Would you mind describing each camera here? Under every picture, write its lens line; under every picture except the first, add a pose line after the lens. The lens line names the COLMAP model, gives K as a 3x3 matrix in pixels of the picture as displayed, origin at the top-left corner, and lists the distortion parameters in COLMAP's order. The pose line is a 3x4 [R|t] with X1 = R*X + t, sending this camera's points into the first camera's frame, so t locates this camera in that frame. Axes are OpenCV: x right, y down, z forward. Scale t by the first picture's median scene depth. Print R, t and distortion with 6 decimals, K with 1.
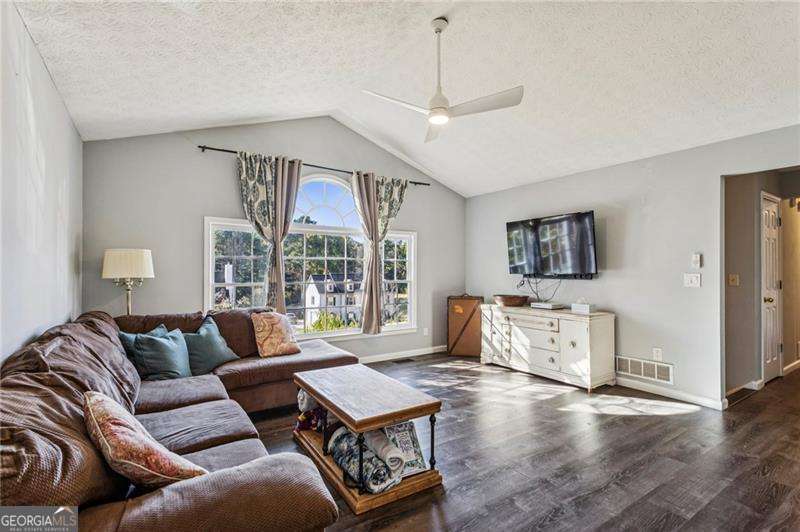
lens RADIAL K [[377.8, 0, 400.0], [0, 377.8, 266.0], [0, 0, 1]] dist [0.000502, 0.000238]
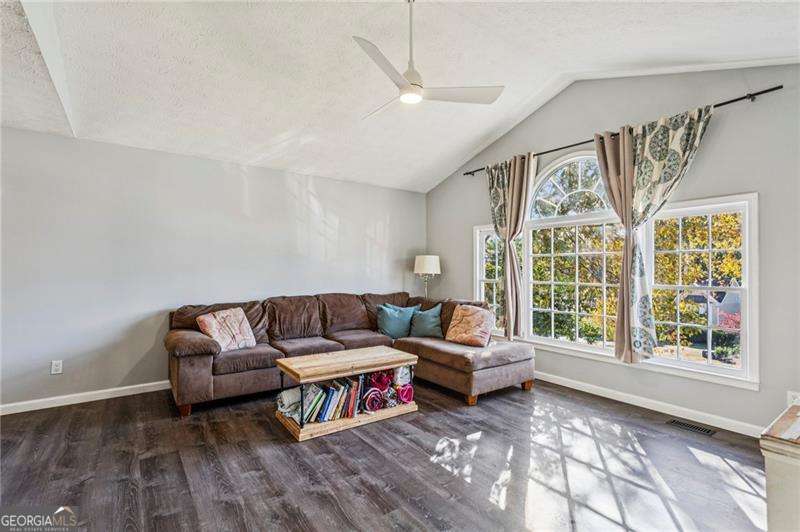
lens RADIAL K [[379.9, 0, 398.0], [0, 379.9, 260.8], [0, 0, 1]] dist [0.002534, 0.001056]
pose [[0.039669, -0.024608, -0.998910, 0.696692], [0.008451, 0.999669, -0.024291, 0.012157], [0.999177, -0.007479, 0.039864, 0.653445]]
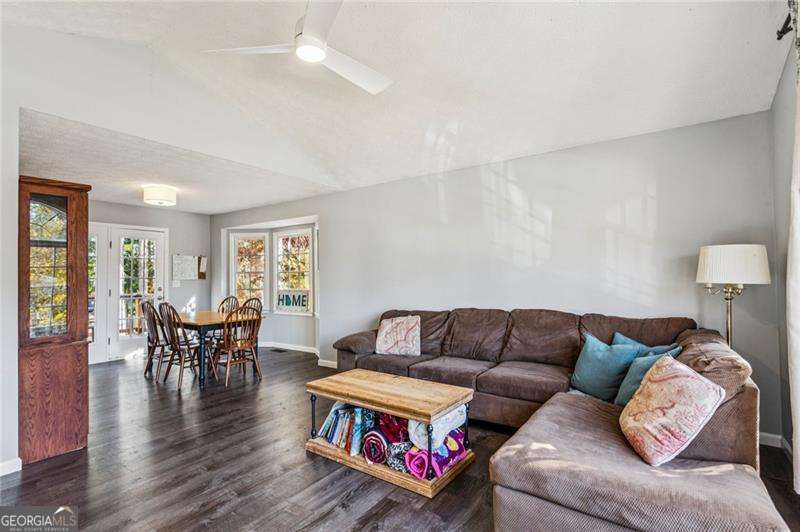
lens RADIAL K [[384.4, 0, 404.6], [0, 384.4, 270.5], [0, 0, 1]] dist [-0.011486, 0.000138]
pose [[-0.929317, 0.001116, -0.369281, 0.140106], [0.011898, 0.999567, -0.026920, 0.013065], [0.369091, -0.029411, -0.928928, 1.177637]]
